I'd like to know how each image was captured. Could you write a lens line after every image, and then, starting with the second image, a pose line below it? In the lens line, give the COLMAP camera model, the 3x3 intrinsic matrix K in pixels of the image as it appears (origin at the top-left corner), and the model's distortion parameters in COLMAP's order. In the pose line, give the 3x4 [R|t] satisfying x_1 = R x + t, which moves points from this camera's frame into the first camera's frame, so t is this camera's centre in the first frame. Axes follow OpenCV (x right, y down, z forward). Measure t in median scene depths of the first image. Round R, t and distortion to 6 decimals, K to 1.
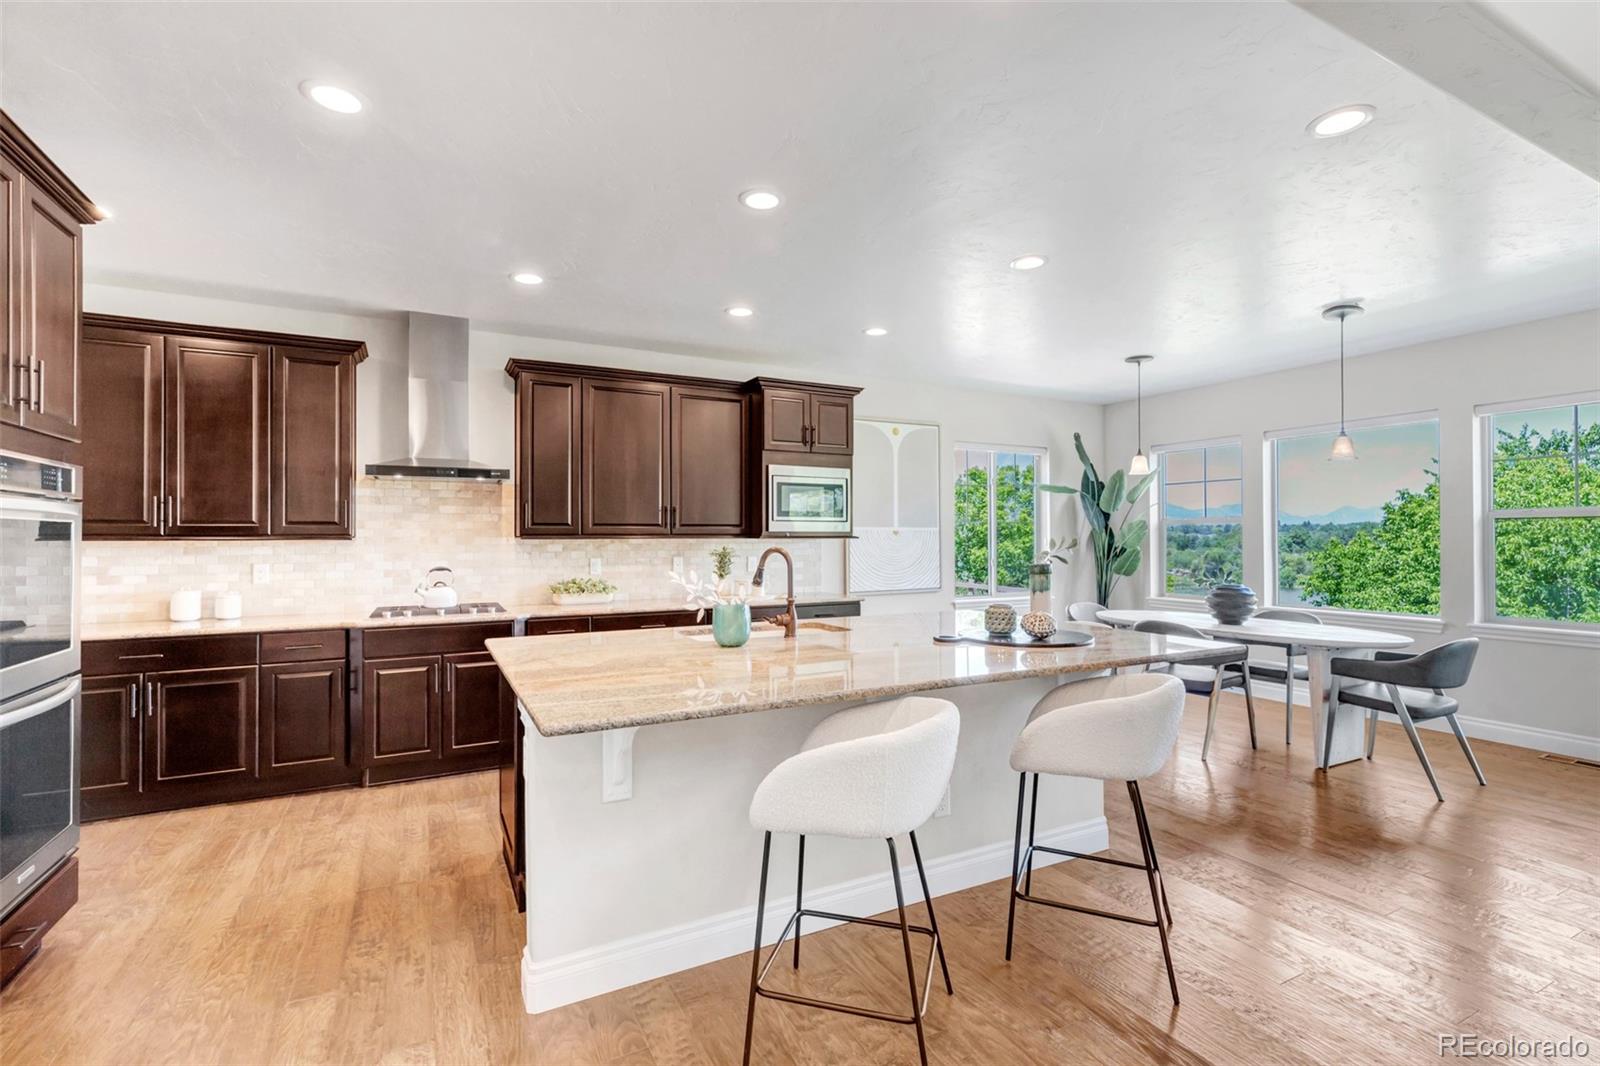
lens RADIAL K [[728.0, 0, 798.1], [0, 728.0, 533.1], [0, 0, 1]] dist [0.003125, -0.000048]
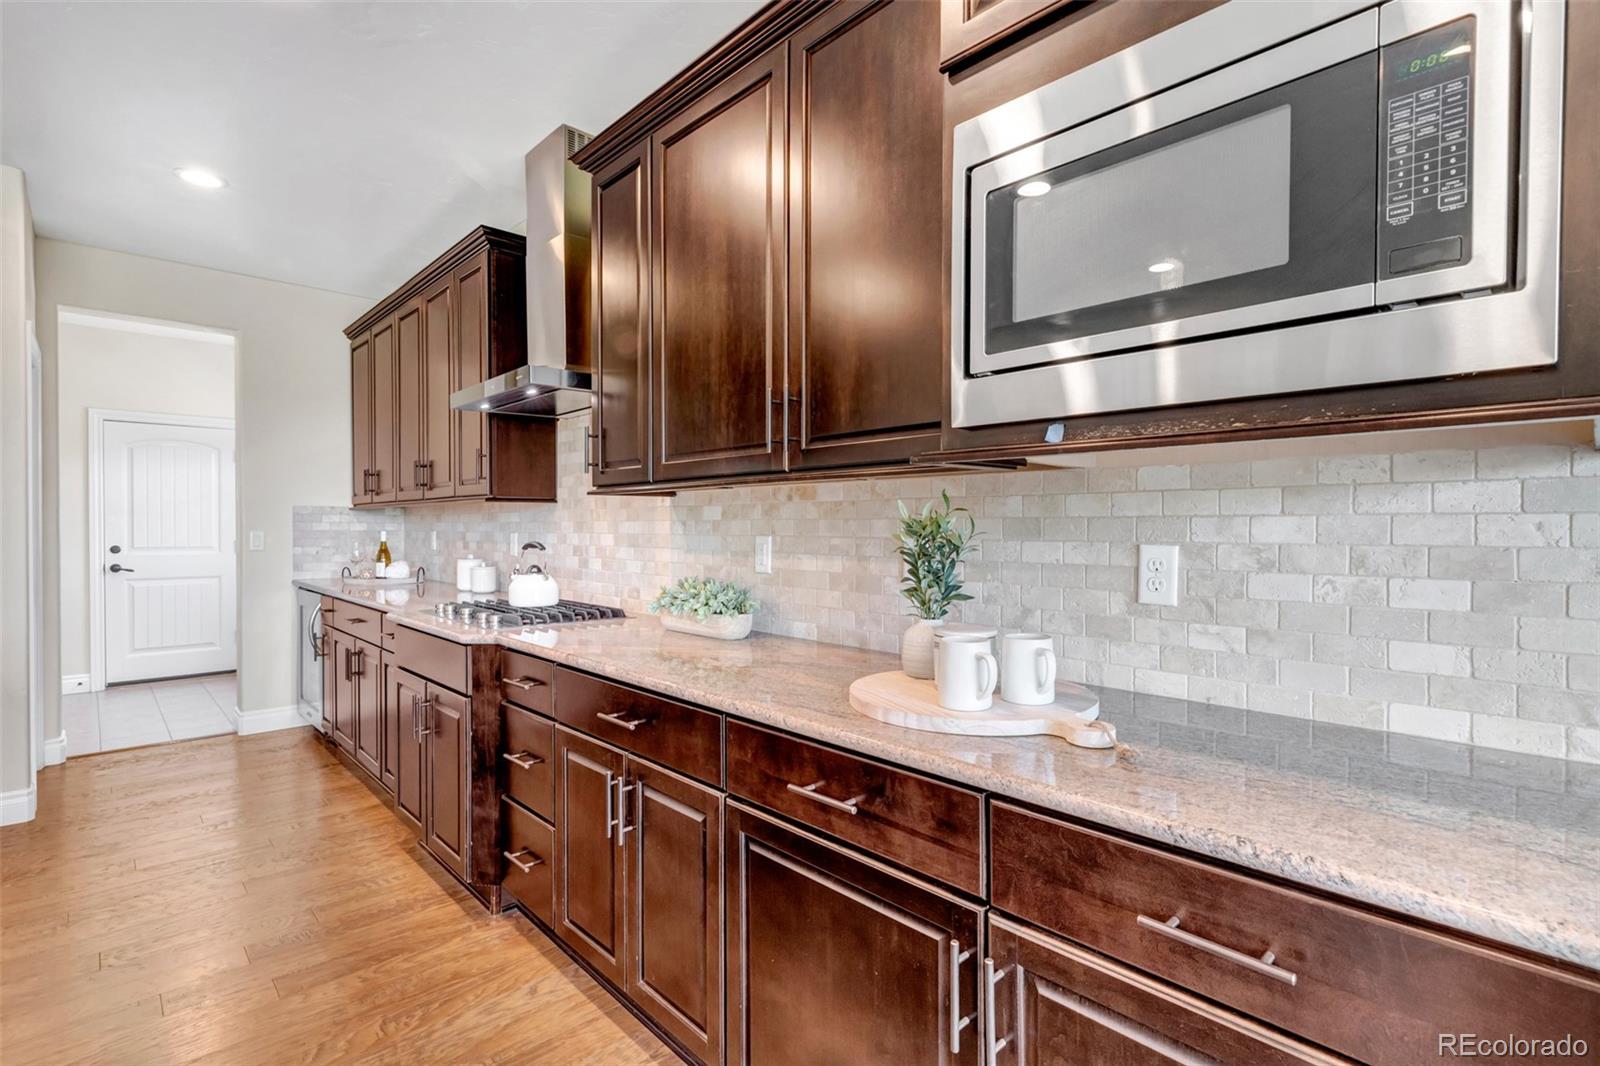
lens RADIAL K [[753.1, 0, 800.0], [0, 753.1, 533.0], [0, 0, 1]] dist [0.002557, 0.000230]
pose [[0.270024, 0.011563, -0.962784, 0.181771], [0.005080, 0.999897, 0.013434, 0.028403], [0.962840, -0.008518, 0.269938, 0.951533]]
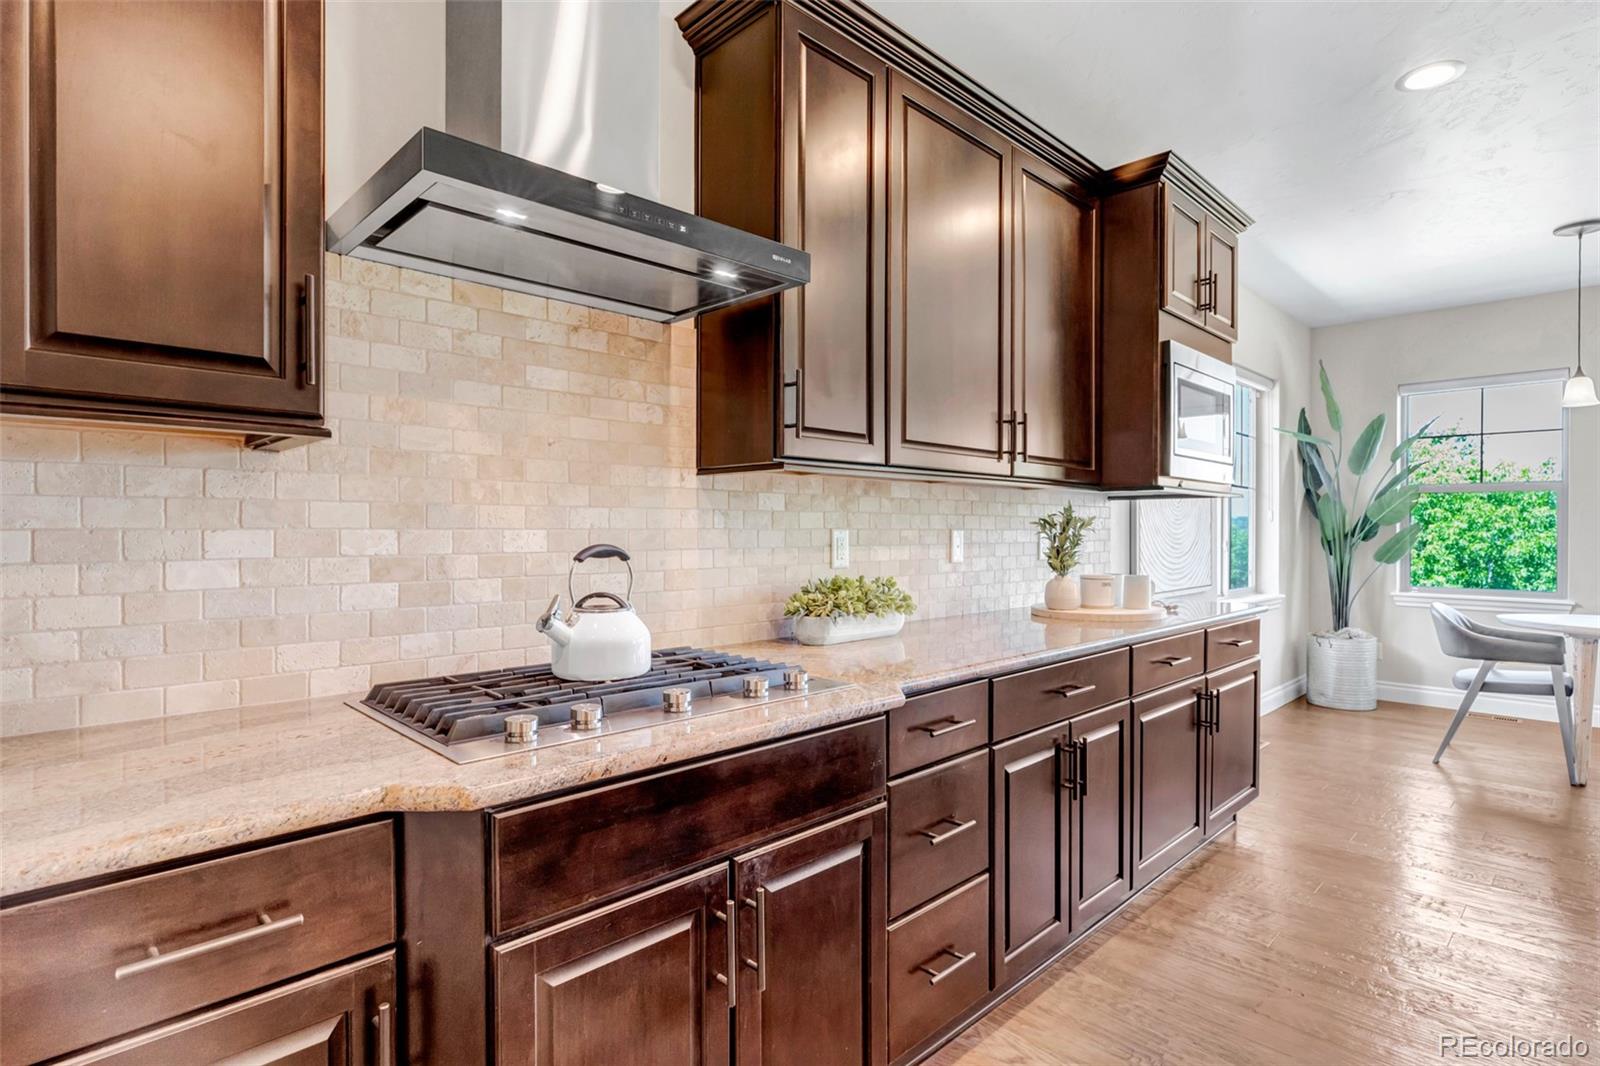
lens RADIAL K [[805.0, 0, 800.0], [0, 805.0, 533.0], [0, 0, 1]] dist [-0.005999, -0.000527]
pose [[0.958106, 0.001210, 0.286413, -0.462200], [-0.003929, 0.999953, 0.008919, 0.034727], [-0.286388, -0.009671, 0.958065, 0.589362]]
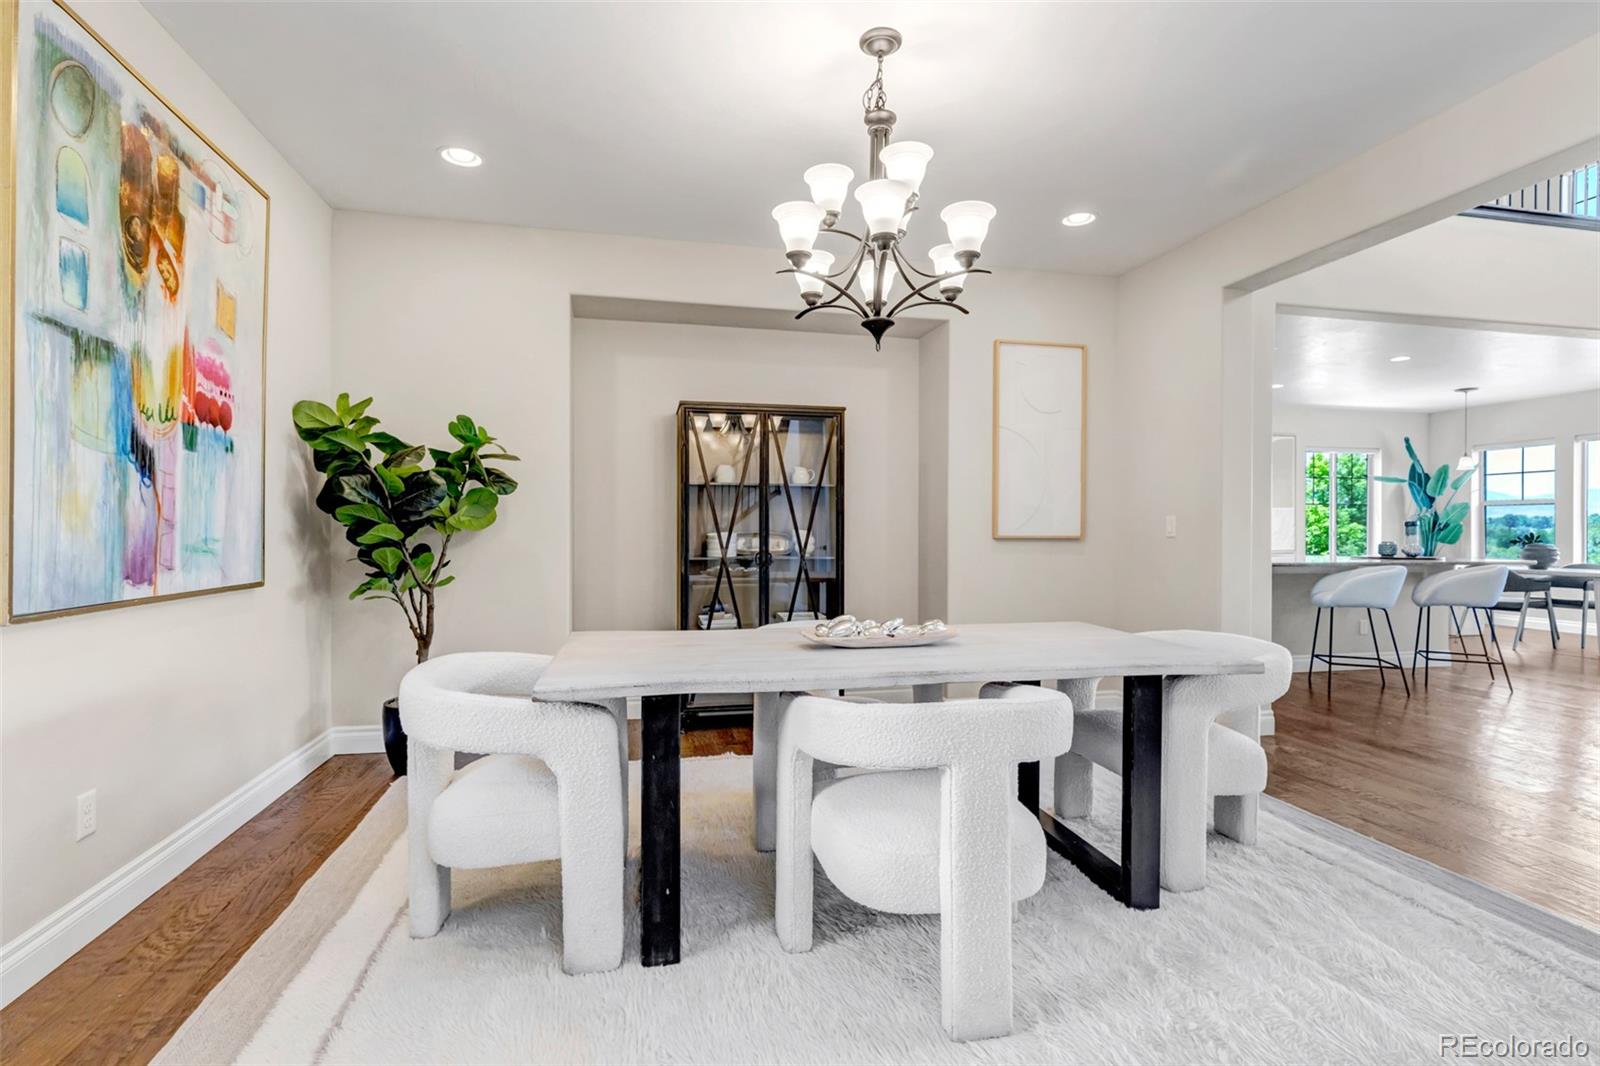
lens RADIAL K [[761.5, 0, 800.0], [0, 761.5, 533.0], [0, 0, 1]] dist [0.002778, 0.000065]
pose [[0.966303, 0.004707, -0.257366, -0.485098], [-0.002166, 0.999946, 0.010153, 0.038148], [0.257400, -0.009254, 0.966261, -0.935833]]
